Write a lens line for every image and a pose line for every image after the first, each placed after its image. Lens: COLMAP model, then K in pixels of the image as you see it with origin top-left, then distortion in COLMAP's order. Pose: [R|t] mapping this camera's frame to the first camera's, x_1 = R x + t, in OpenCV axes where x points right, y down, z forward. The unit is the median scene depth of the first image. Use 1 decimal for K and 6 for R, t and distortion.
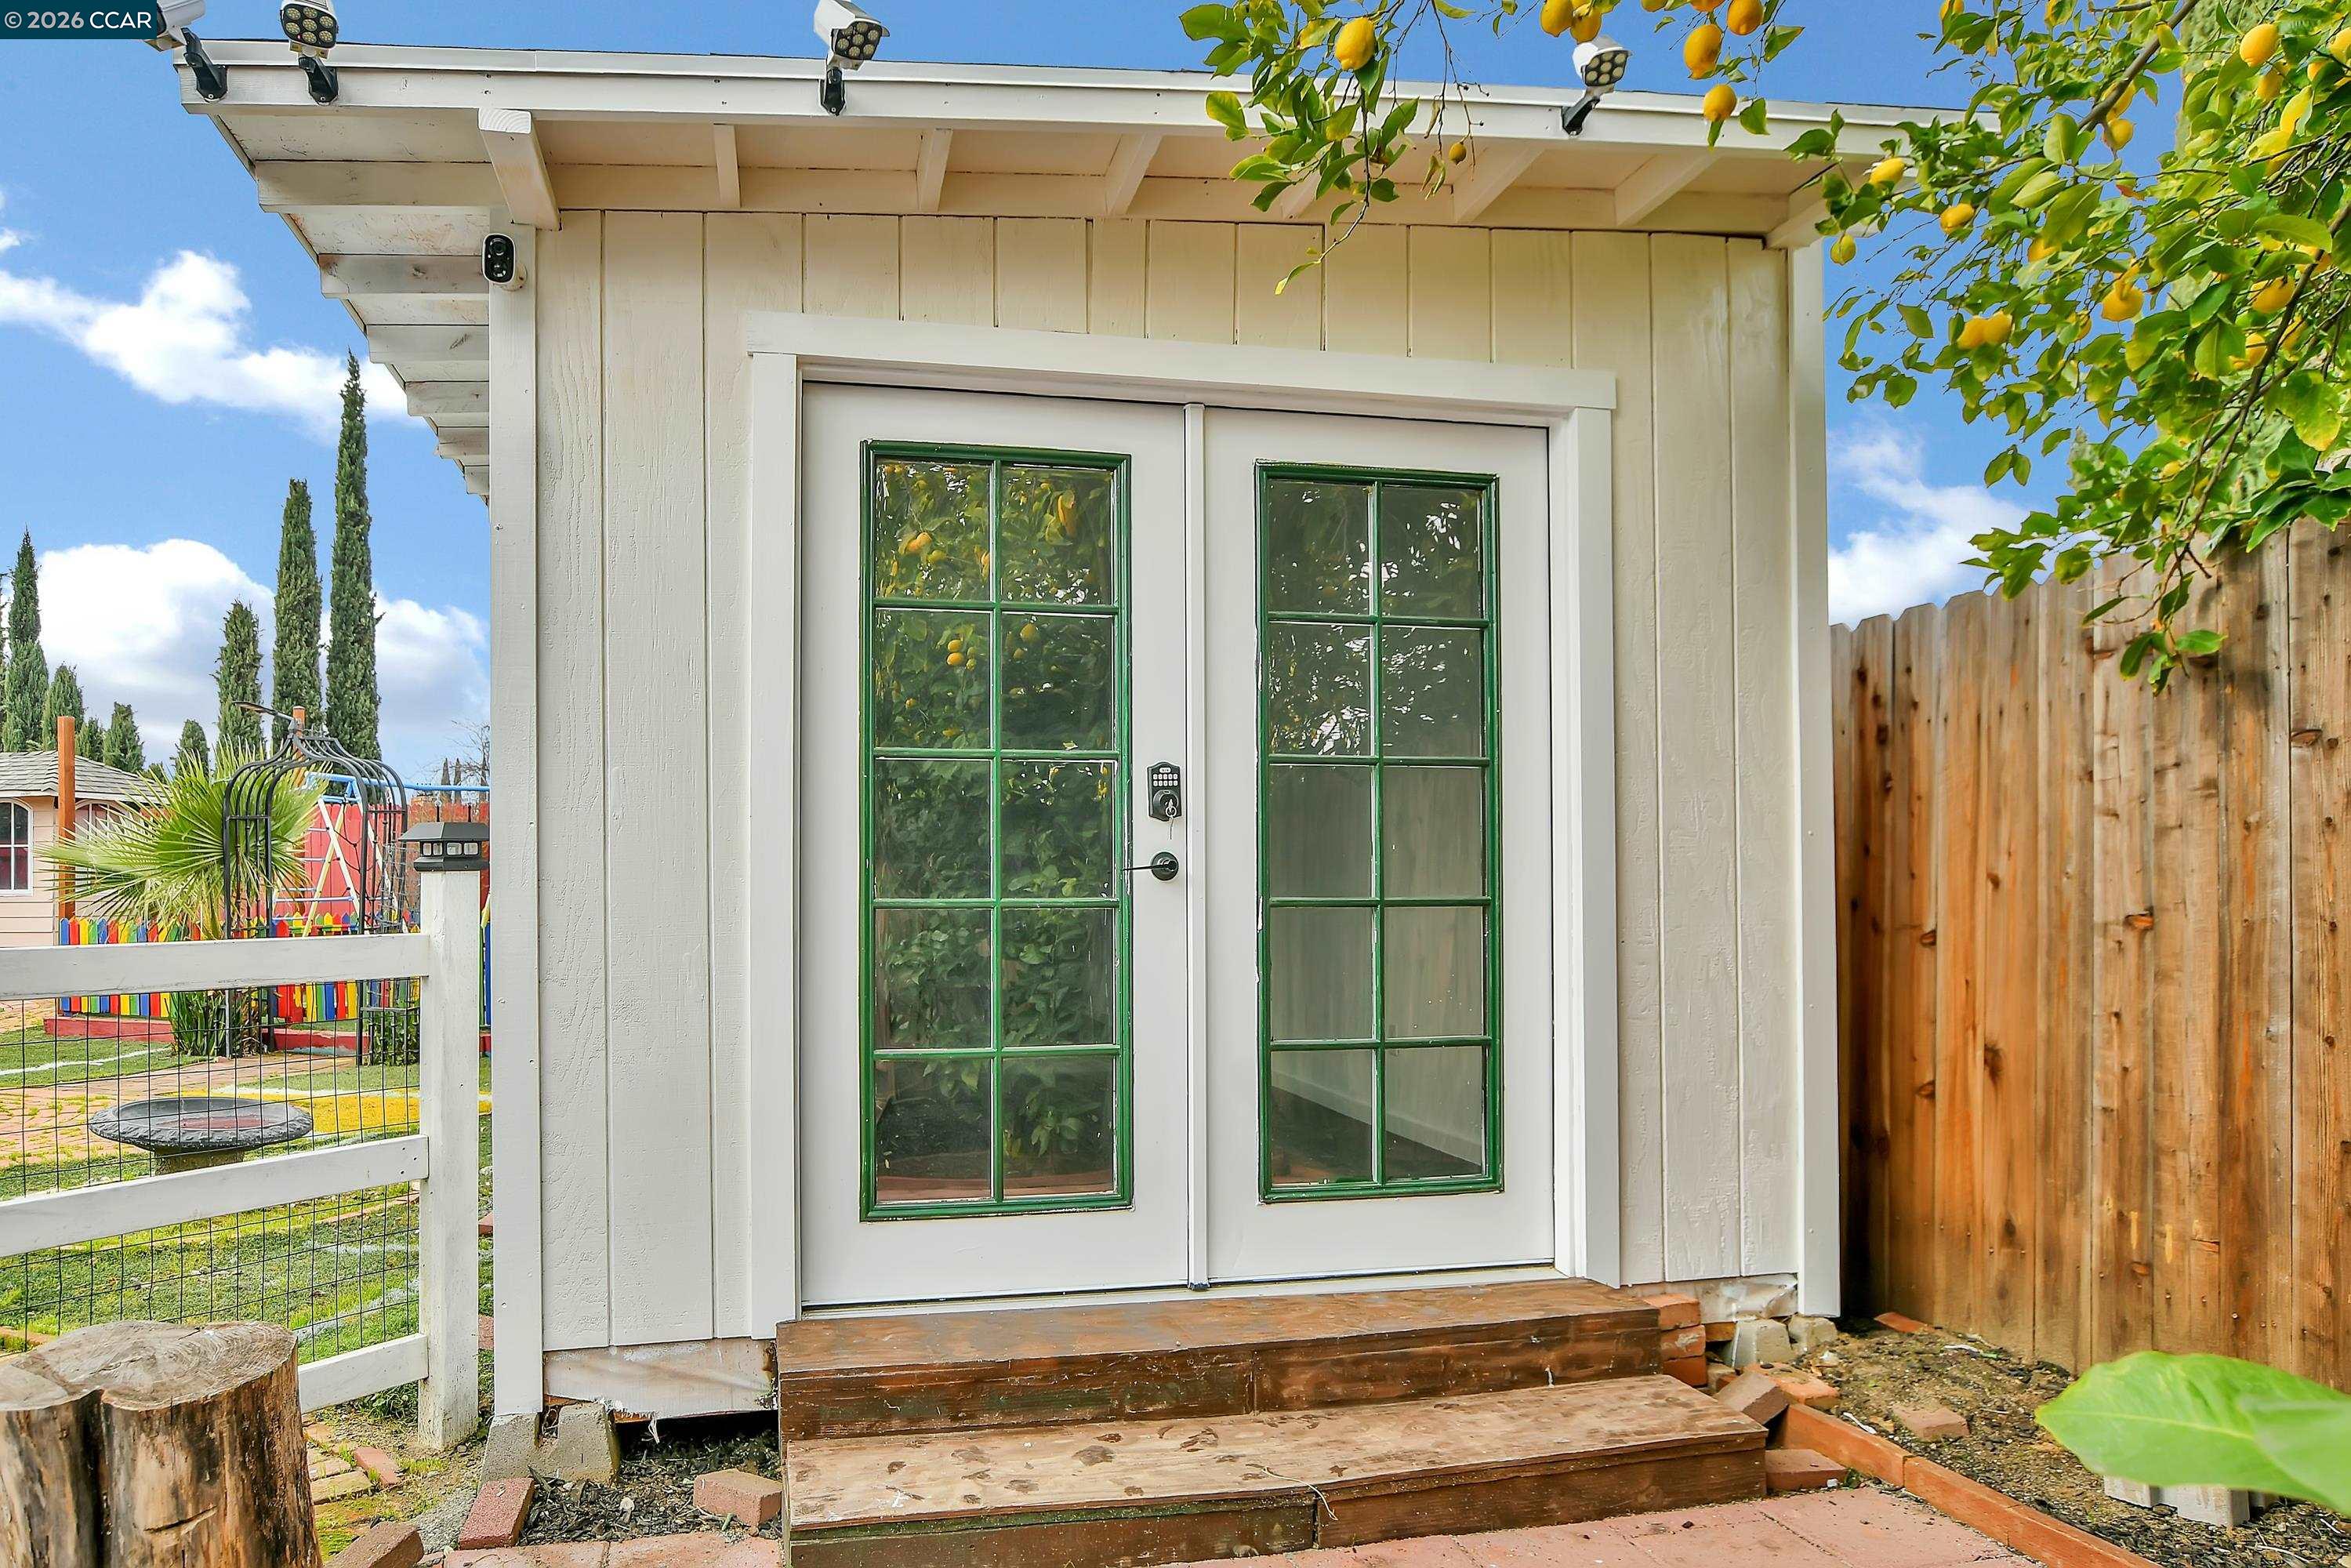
lens RADIAL K [[1435.6, 0, 1044.5], [0, 1435.6, 873.5], [0, 0, 1]] dist [-0.013794, 0.005035]
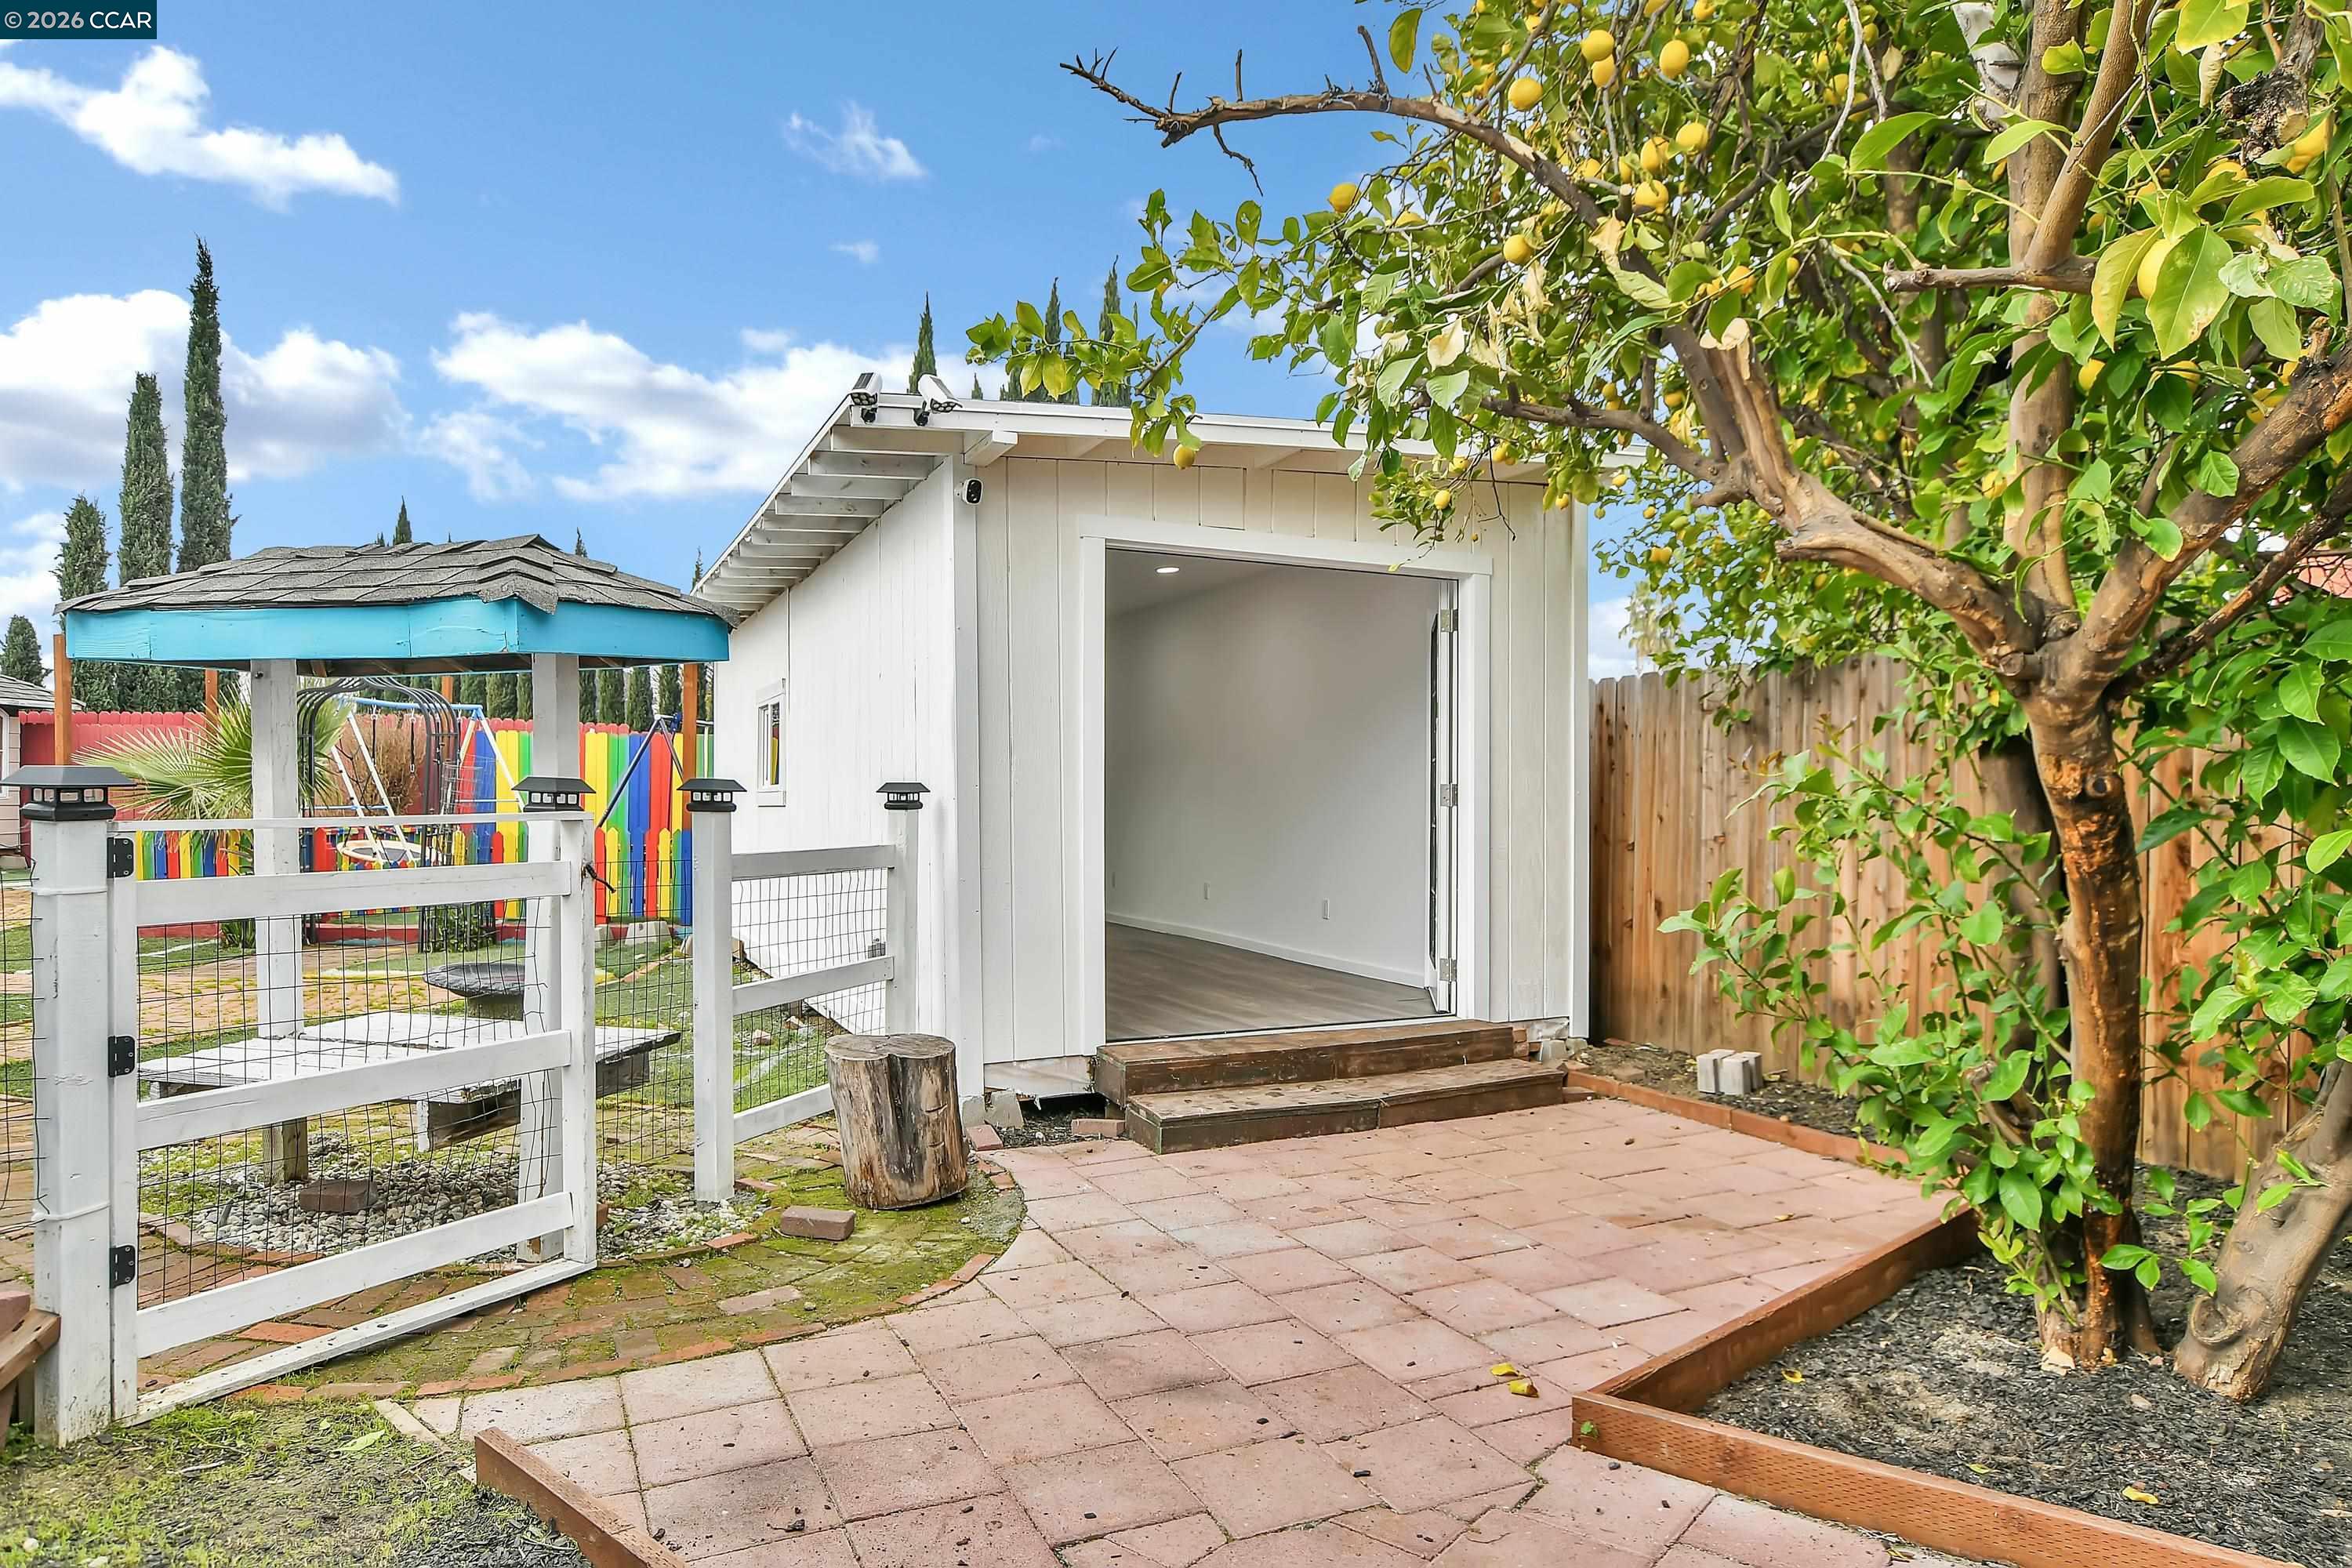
lens RADIAL K [[1436.1, 0, 1181.5], [0, 1436.1, 788.1], [0, 0, 1]] dist [-0.013794, 0.005035]
pose [[0.967065, 0.010805, 0.254301, -0.522946], [-0.012536, 0.999908, 0.005190, -0.041150], [-0.254221, -0.008207, 0.967111, -0.814656]]
